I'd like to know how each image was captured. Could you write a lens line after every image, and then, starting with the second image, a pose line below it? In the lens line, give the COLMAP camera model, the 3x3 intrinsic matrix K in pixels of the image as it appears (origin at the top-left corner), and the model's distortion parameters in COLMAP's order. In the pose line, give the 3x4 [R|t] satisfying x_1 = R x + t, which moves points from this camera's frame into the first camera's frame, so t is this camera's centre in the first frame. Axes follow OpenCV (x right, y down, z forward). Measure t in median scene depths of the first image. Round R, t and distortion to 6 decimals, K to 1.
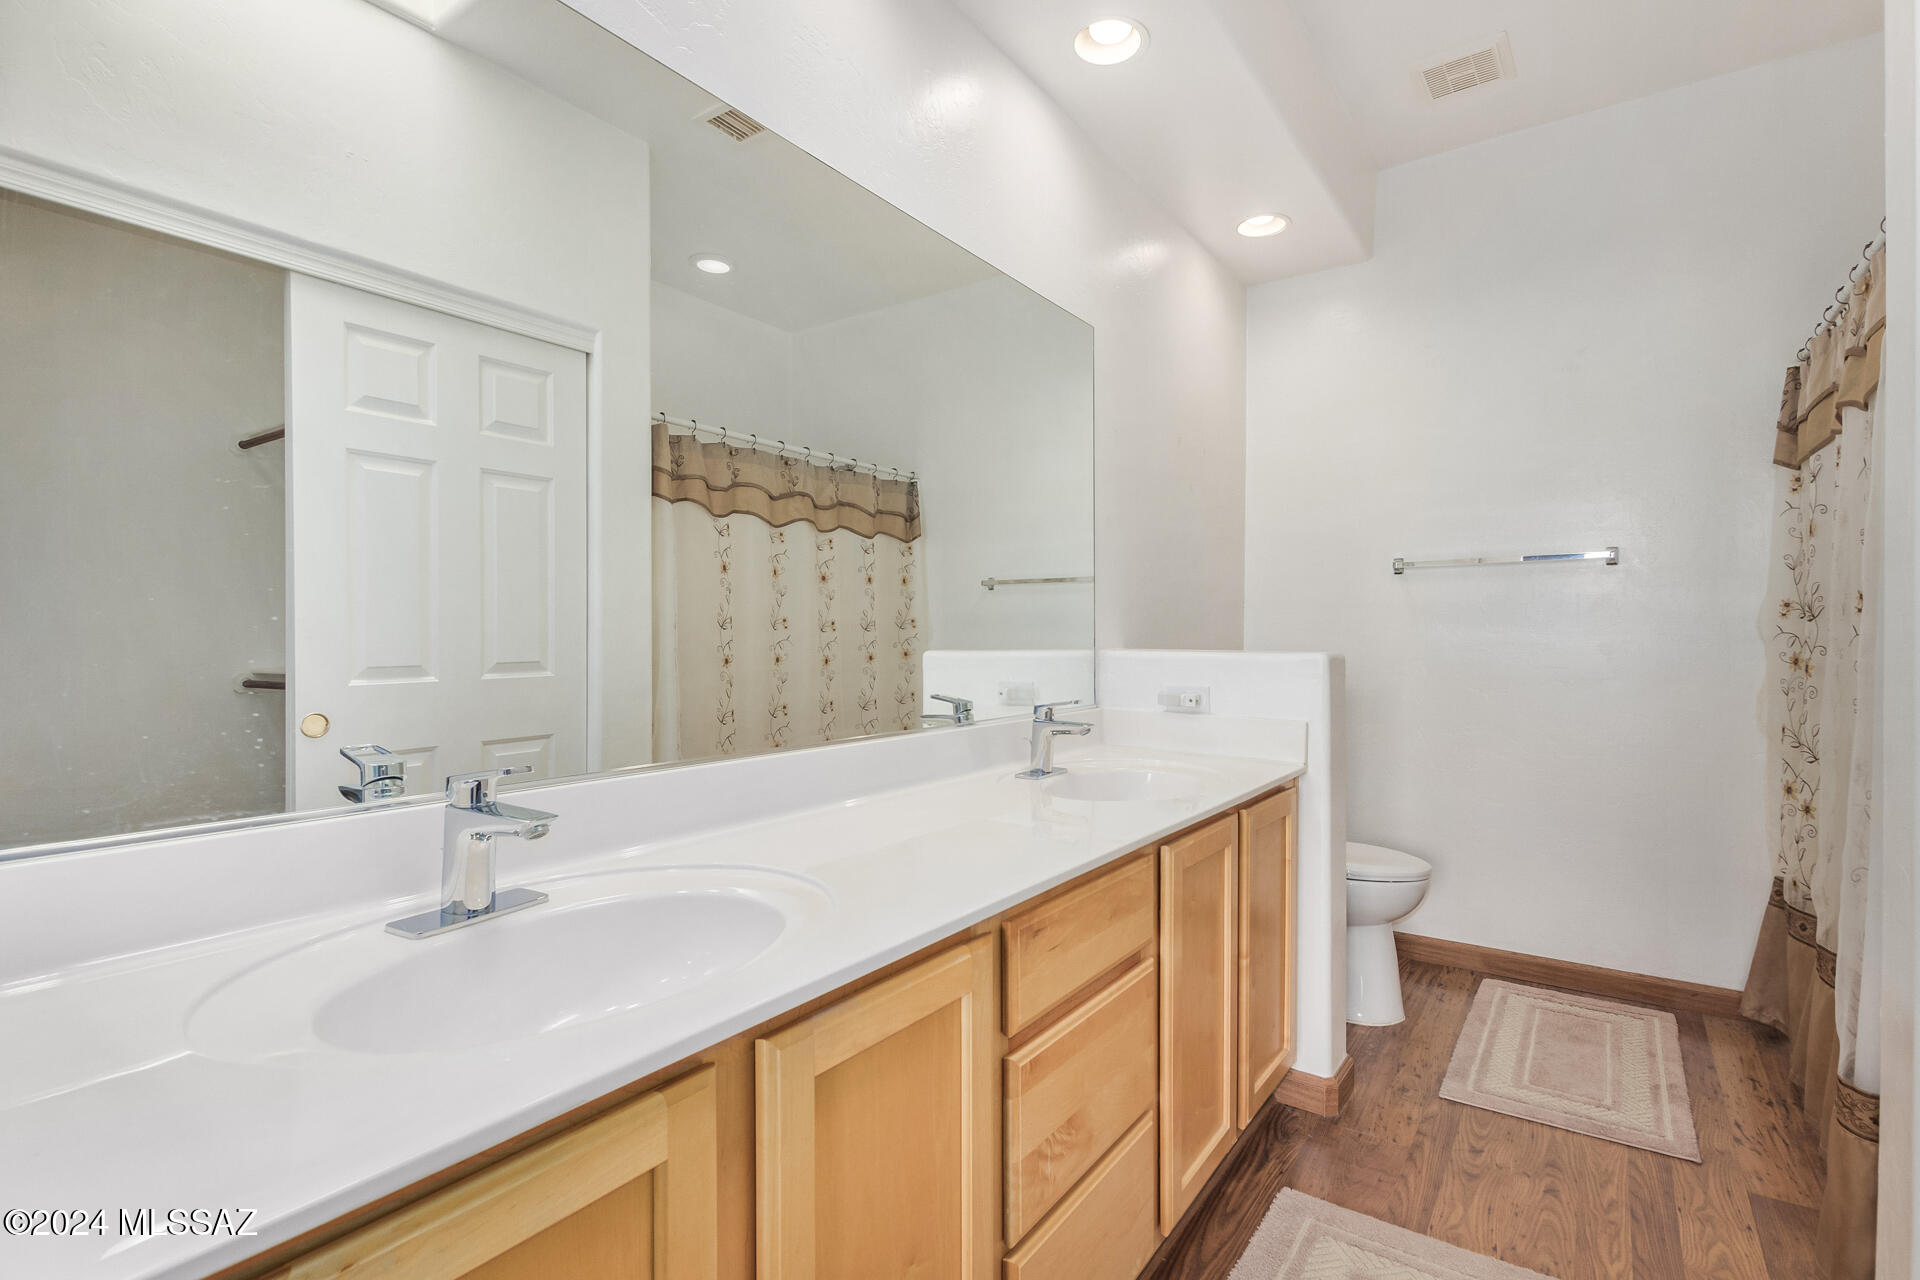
lens RADIAL K [[891.4, 0, 967.1], [0, 891.4, 641.3], [0, 0, 1]] dist [0.011817, -0.004976]
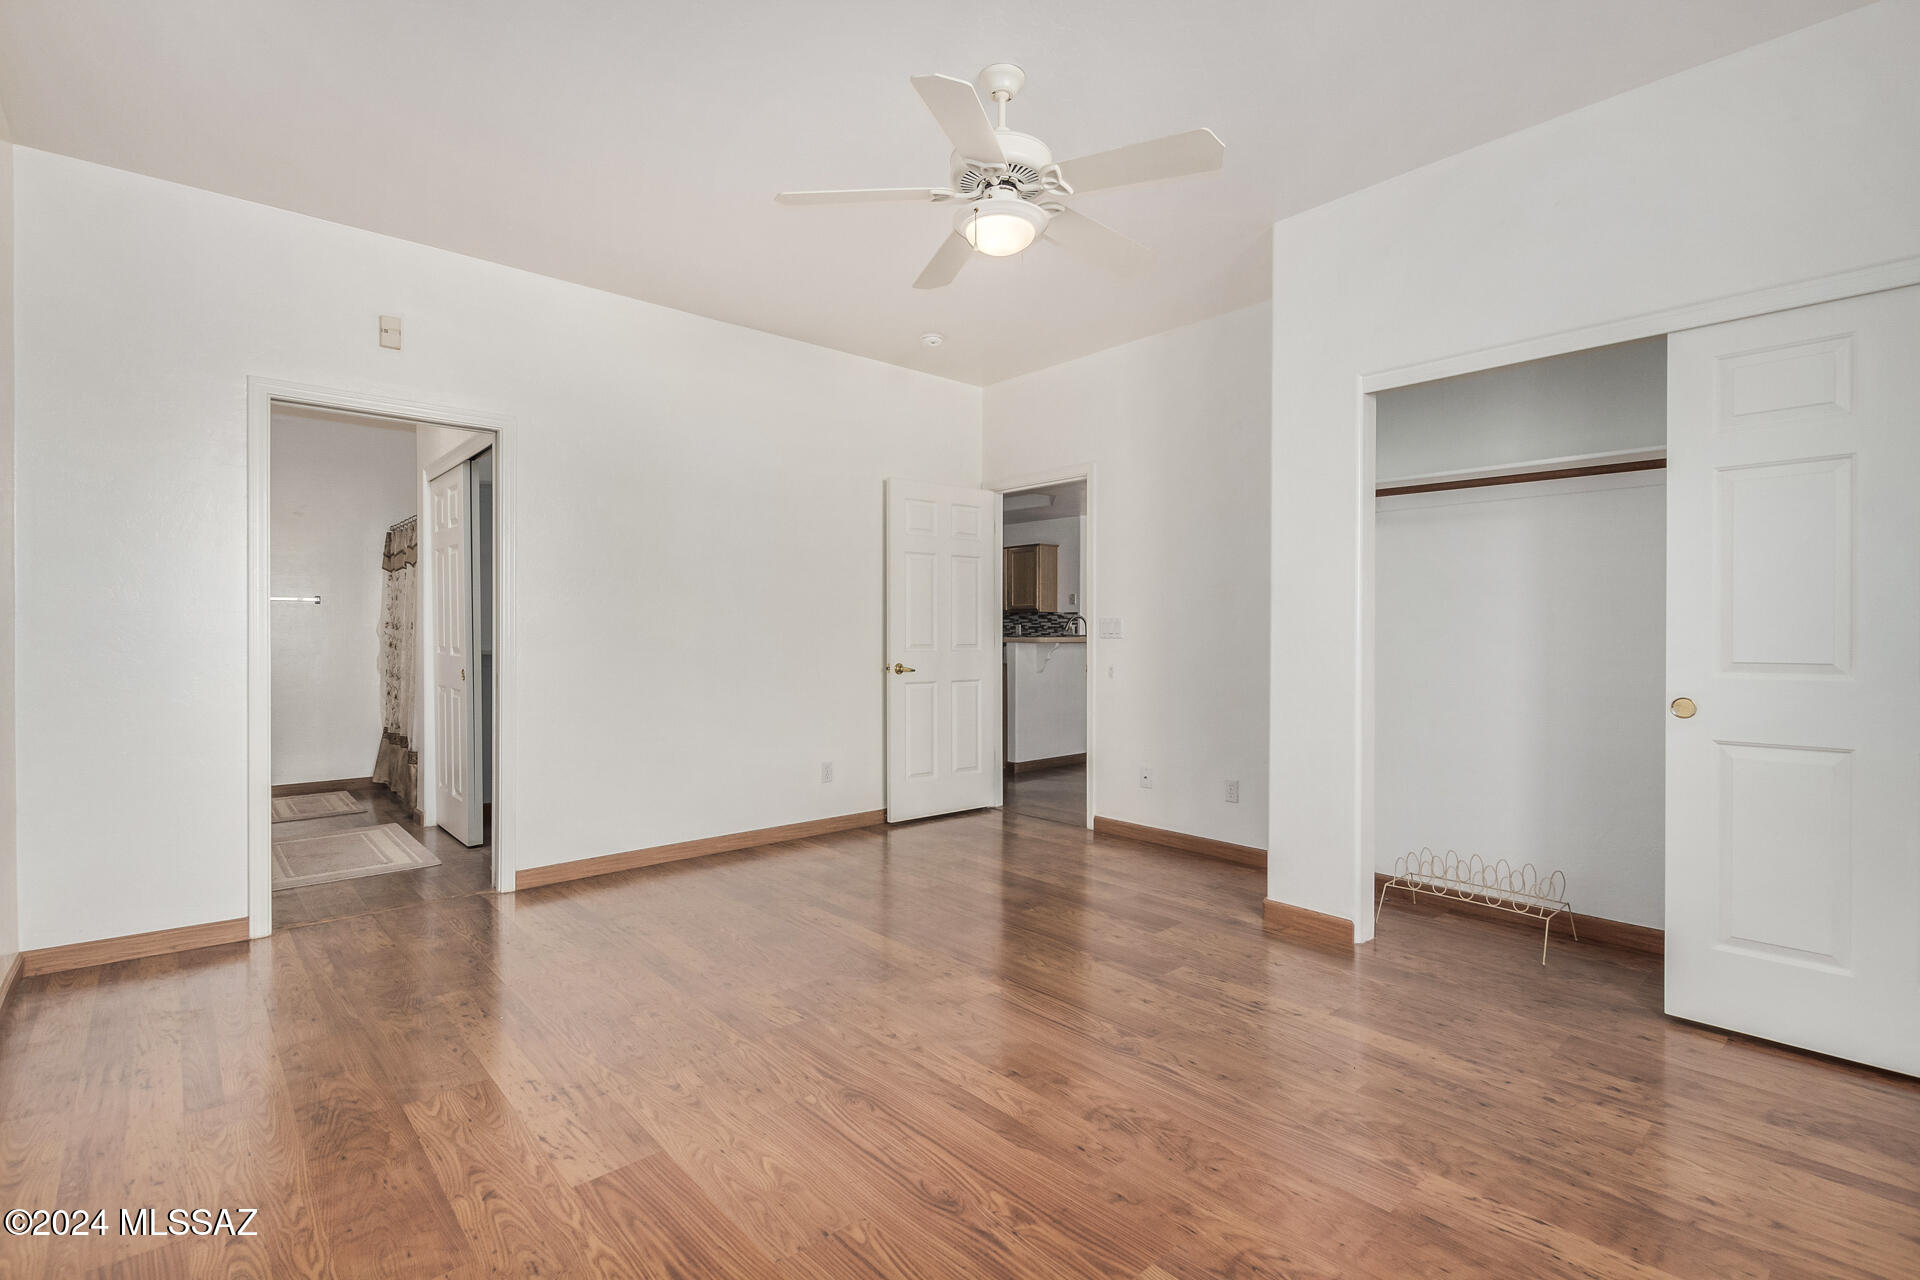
lens RADIAL K [[891.4, 0, 997.7], [0, 891.4, 637.0], [0, 0, 1]] dist [0.011817, -0.004976]
pose [[0.203480, -0.004983, 0.979067, -1.332583], [0.004955, 0.999979, 0.004060, -0.003183], [-0.979067, 0.004025, 0.203500, -1.325105]]
